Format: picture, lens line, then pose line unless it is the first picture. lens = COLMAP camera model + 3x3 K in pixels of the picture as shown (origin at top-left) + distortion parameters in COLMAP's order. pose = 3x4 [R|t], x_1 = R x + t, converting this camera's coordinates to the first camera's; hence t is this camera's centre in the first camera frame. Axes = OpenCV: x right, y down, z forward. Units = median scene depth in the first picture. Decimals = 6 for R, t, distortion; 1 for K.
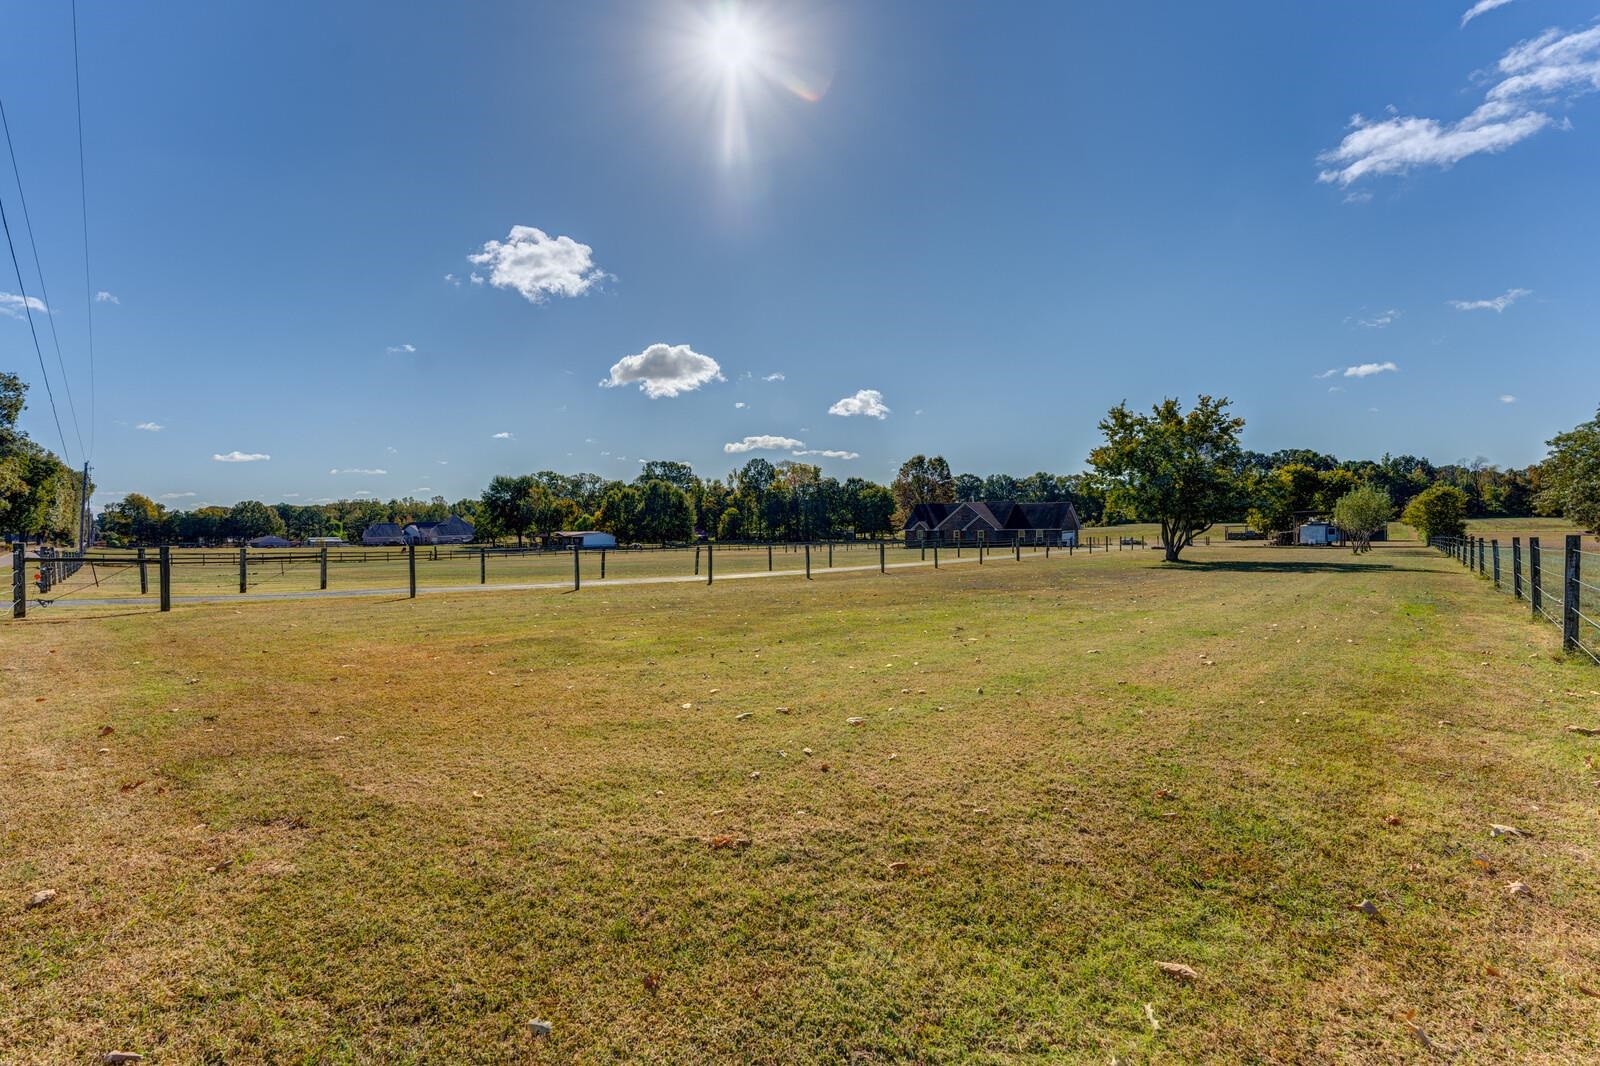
lens RADIAL K [[708.2, 0, 800.0], [0, 708.2, 533.0], [0, 0, 1]] dist [0.000557, 0.000048]
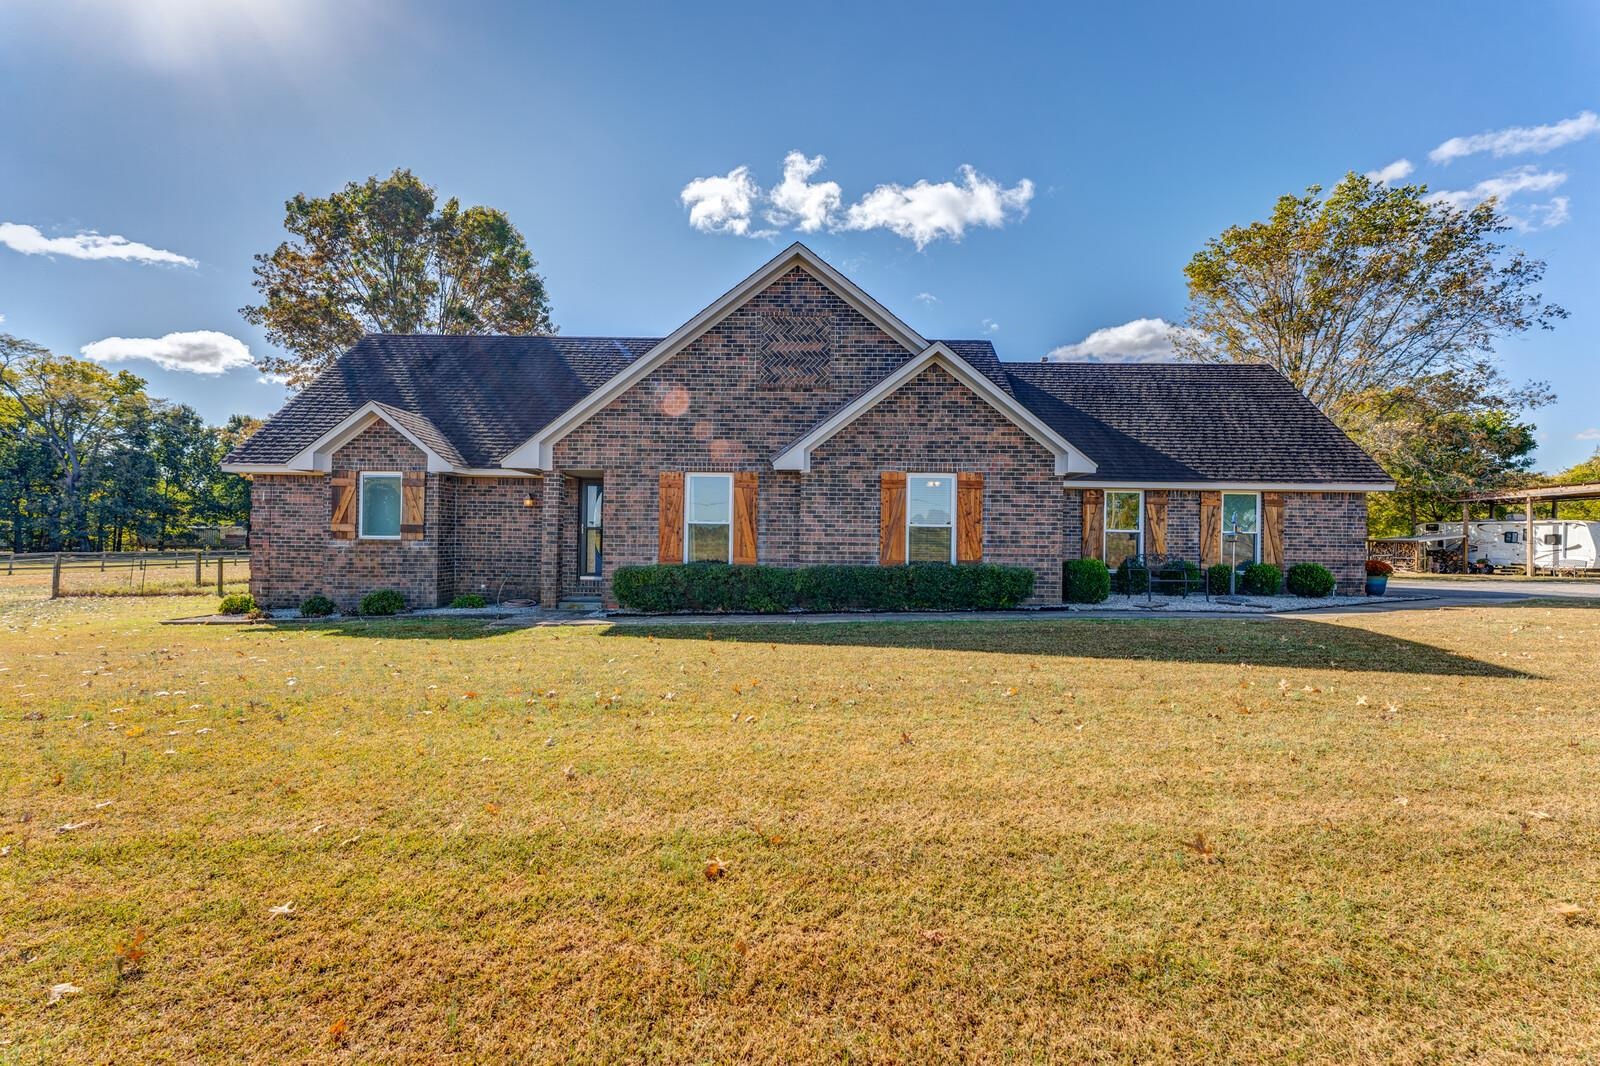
lens RADIAL K [[650.5, 0, 800.0], [0, 650.5, 533.0], [0, 0, 1]] dist [0.000059, 0.000006]
pose [[0.770124, 0.020300, 0.637572, 0.135888], [-0.007417, 0.999711, -0.022872, 0.008400], [-0.637852, 0.012885, 0.770051, 0.759093]]
